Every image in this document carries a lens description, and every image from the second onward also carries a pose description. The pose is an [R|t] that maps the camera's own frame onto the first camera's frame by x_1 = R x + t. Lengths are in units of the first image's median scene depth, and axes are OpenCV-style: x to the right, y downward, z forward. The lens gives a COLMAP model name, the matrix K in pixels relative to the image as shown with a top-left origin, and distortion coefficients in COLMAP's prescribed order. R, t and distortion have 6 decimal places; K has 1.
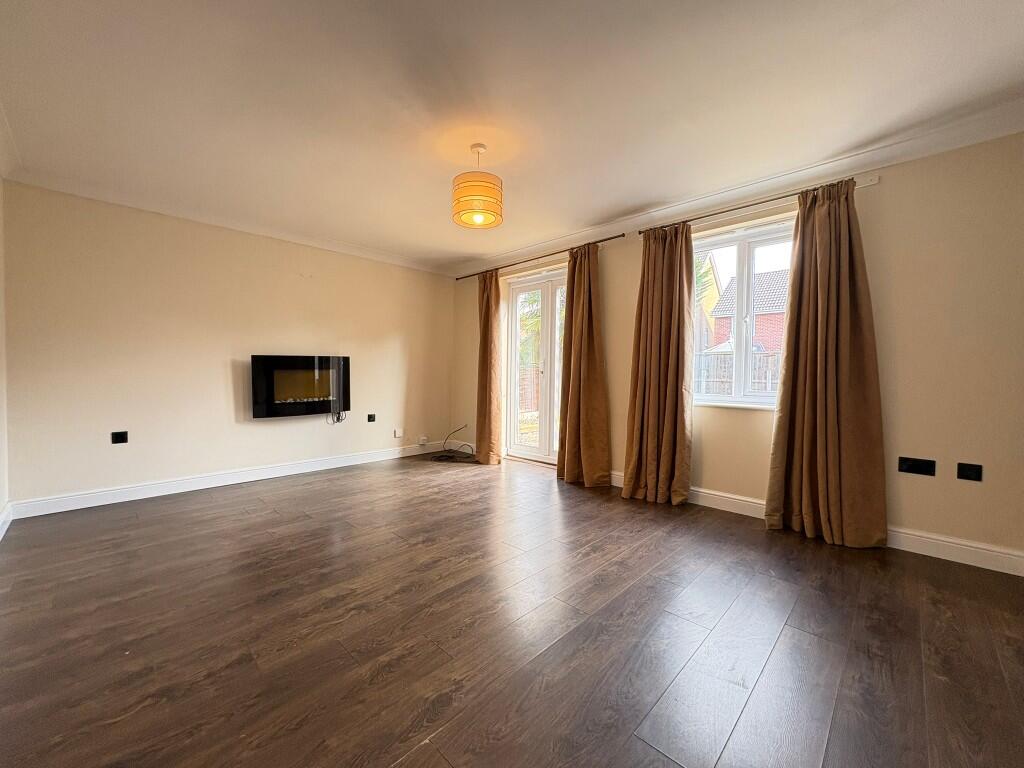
lens RADIAL K [[407.8, 0, 510.6], [0, 407.8, 381.8], [0, 0, 1]] dist [0.001030, -0.000892]
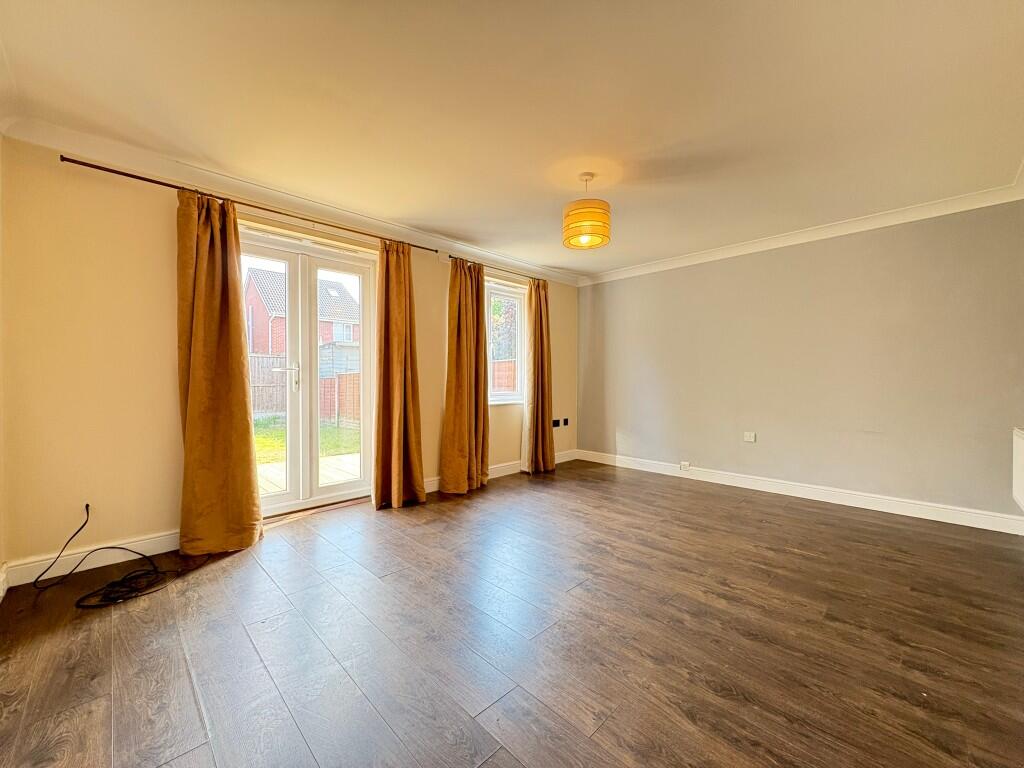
lens RADIAL K [[407.8, 0, 512.8], [0, 407.8, 379.4], [0, 0, 1]] dist [0.001030, -0.000892]
pose [[0.017920, -0.007643, 0.999810, -1.350703], [0.021327, 0.999746, 0.007261, -0.054455], [-0.999612, 0.021193, 0.018079, 1.369071]]
